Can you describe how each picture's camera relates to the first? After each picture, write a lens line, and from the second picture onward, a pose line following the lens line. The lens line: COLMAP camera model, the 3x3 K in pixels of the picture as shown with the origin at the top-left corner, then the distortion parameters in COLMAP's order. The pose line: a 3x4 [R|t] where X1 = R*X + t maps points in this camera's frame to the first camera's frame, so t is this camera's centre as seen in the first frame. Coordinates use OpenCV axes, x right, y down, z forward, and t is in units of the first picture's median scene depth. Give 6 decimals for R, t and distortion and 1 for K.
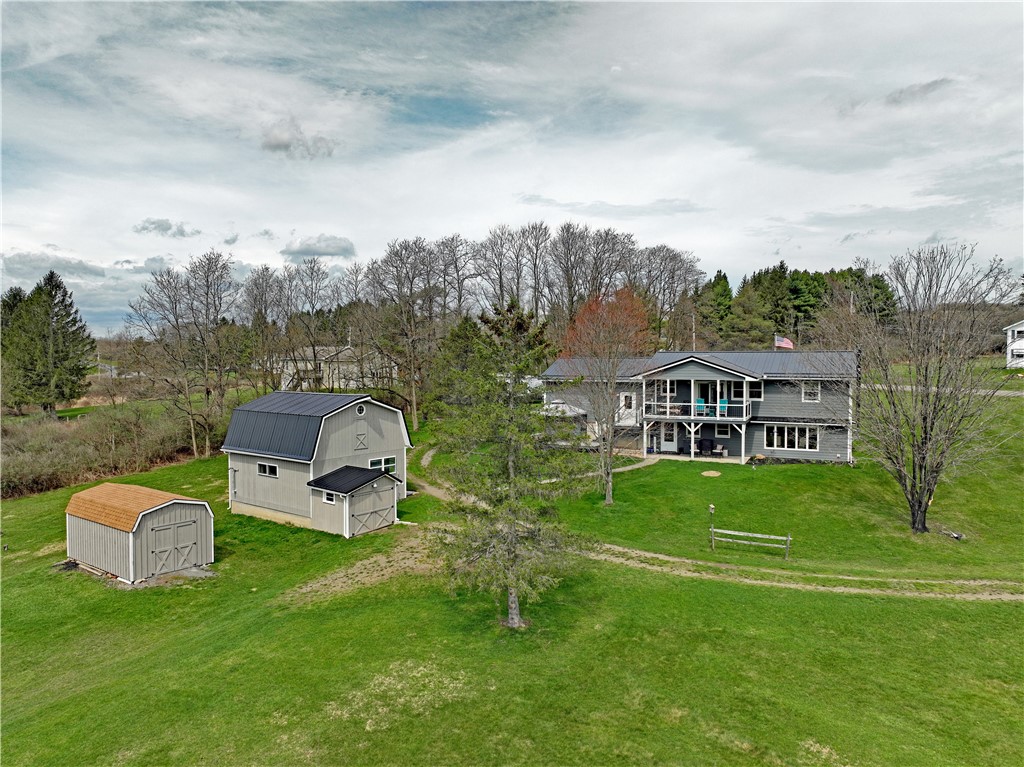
lens RADIAL K [[719.4, 0, 511.3], [0, 719.4, 387.2], [0, 0, 1]] dist [0.009644, 0.003330]
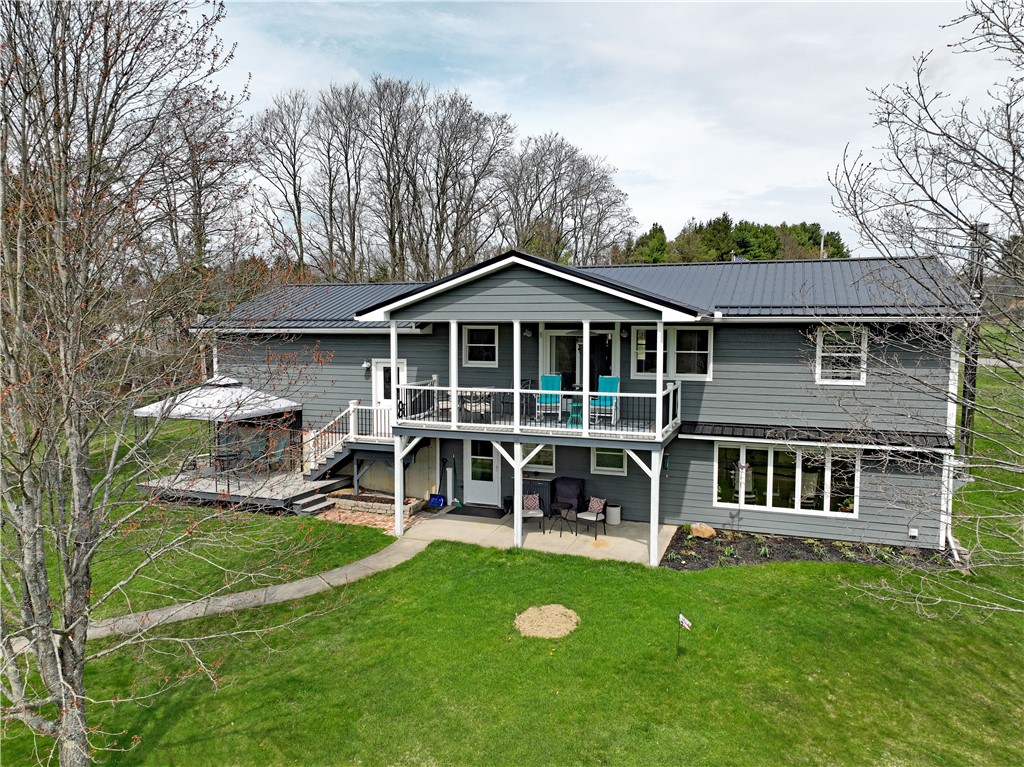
lens RADIAL K [[719.4, 0, 512.5], [0, 719.4, 379.6], [0, 0, 1]] dist [0.009644, 0.003330]
pose [[0.997003, 0.001529, 0.077349, 0.218357], [-0.003534, 0.999661, 0.025792, 0.009093], [-0.077284, -0.025988, 0.996670, 0.637685]]
